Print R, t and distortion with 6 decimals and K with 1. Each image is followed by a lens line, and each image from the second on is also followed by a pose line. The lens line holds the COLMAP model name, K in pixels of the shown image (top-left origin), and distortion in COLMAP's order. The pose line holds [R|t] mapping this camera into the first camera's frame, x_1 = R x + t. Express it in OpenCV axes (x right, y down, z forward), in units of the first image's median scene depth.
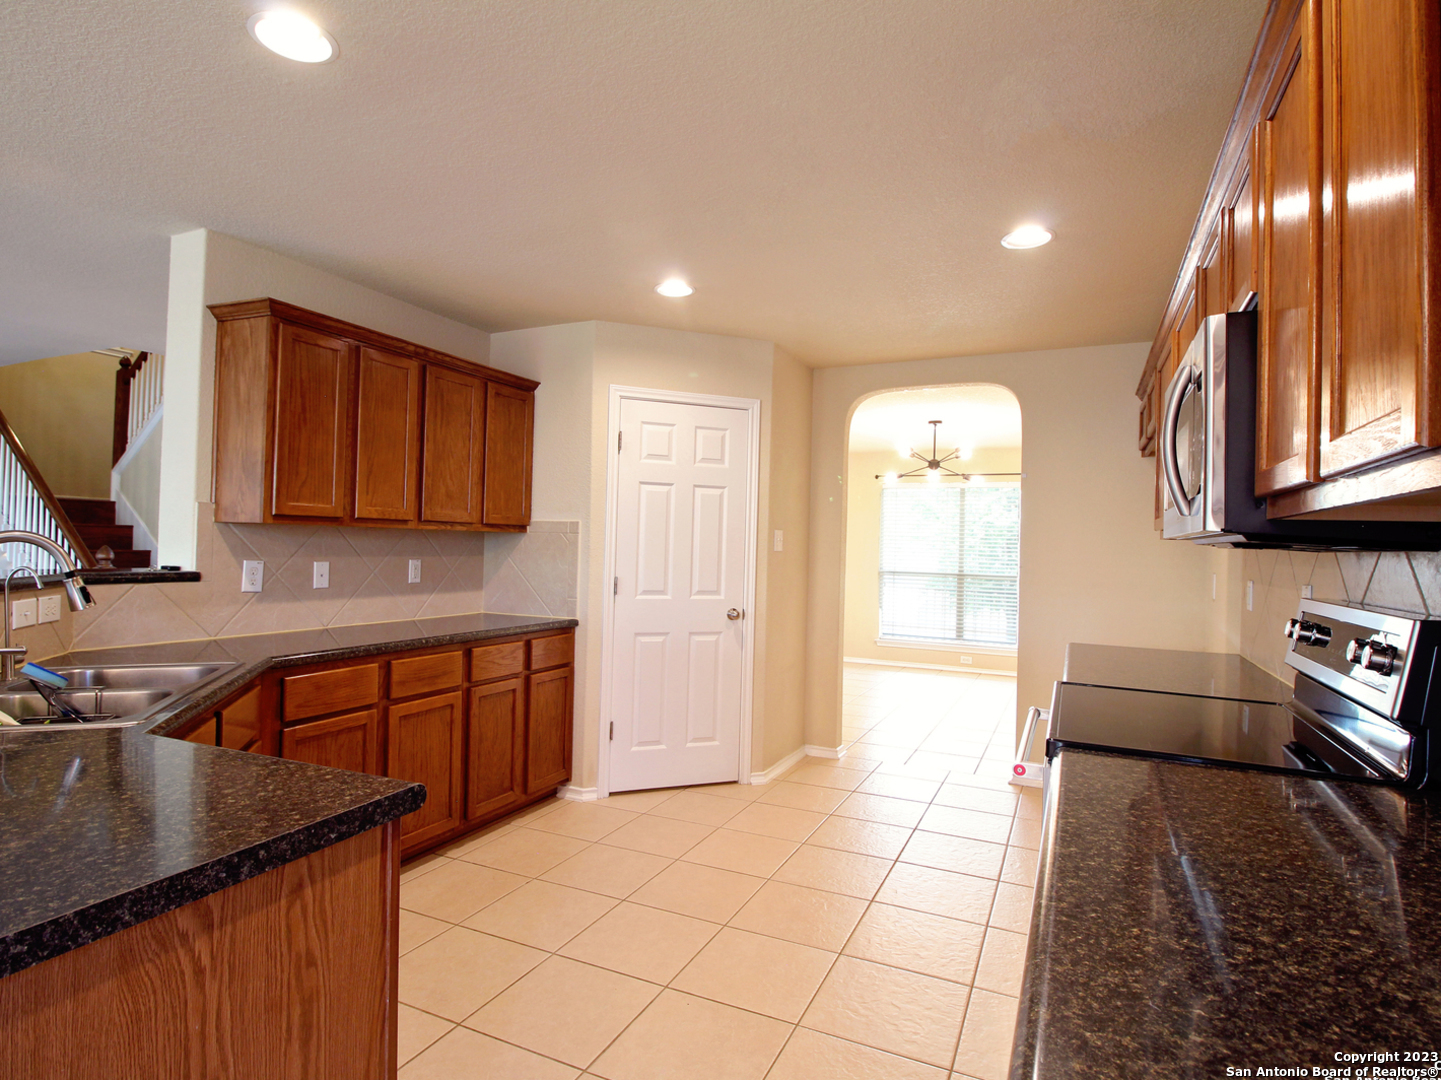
lens RADIAL K [[759.6, 0, 720.5], [0, 759.6, 540.0], [0, 0, 1]] dist [0.001143, -0.008381]
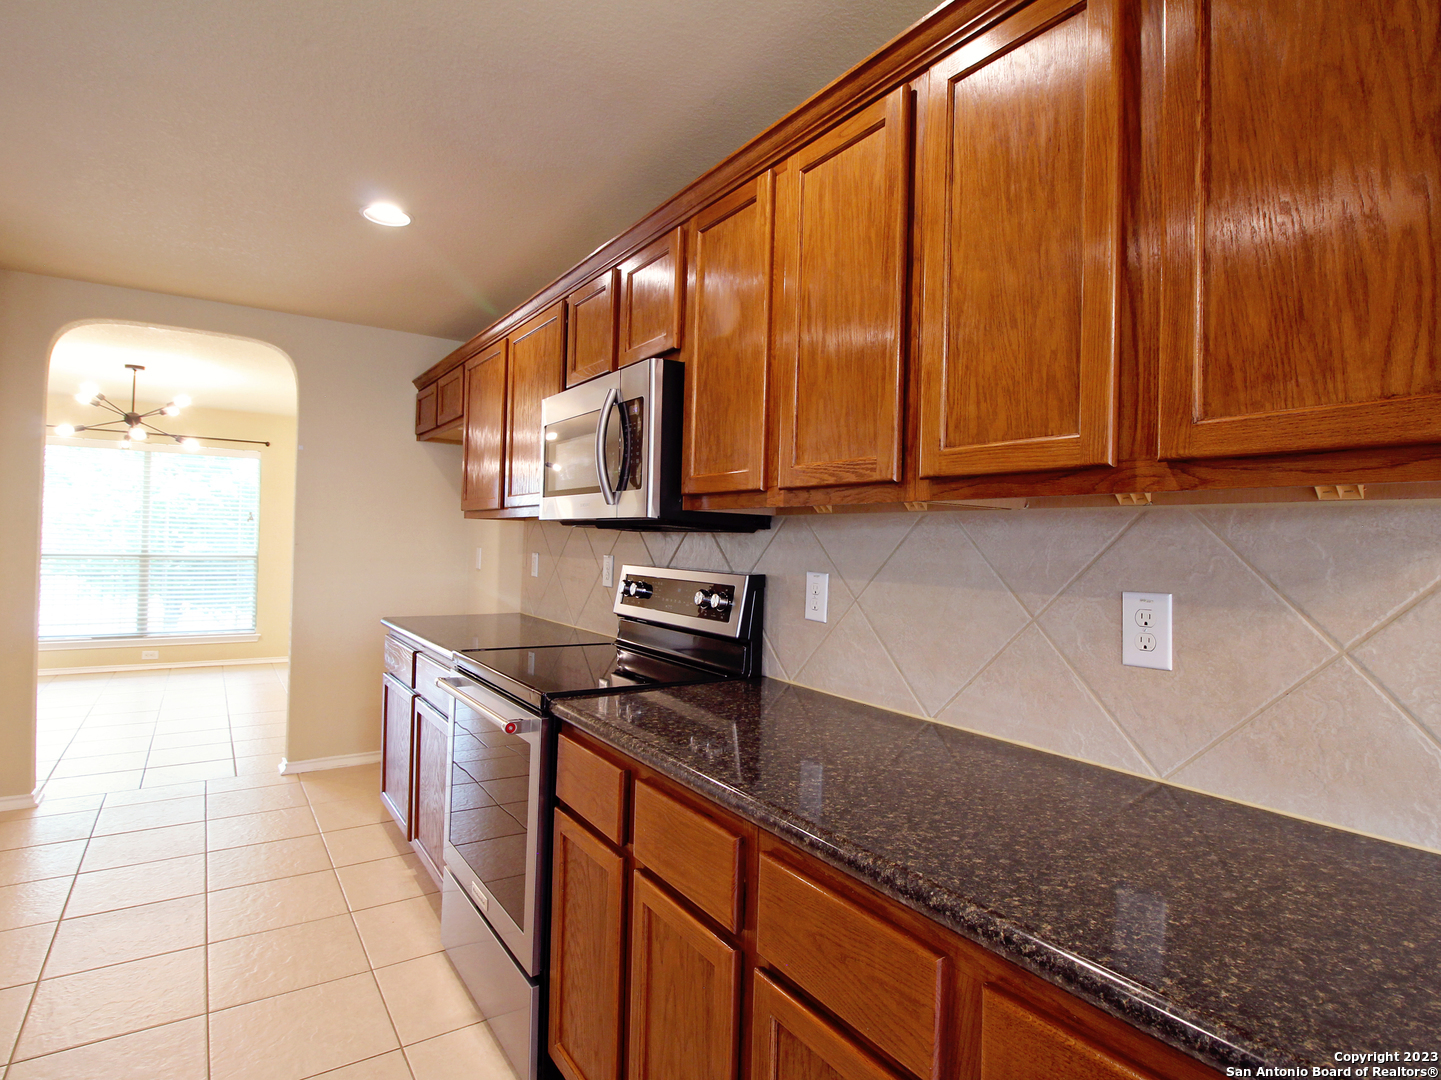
lens RADIAL K [[759.6, 0, 720.5], [0, 759.6, 540.0], [0, 0, 1]] dist [0.001143, -0.008381]
pose [[0.525529, -0.008097, 0.850737, -0.200187], [-0.020661, 0.999538, 0.022276, -0.001618], [-0.850525, -0.029284, 0.525119, 0.081178]]
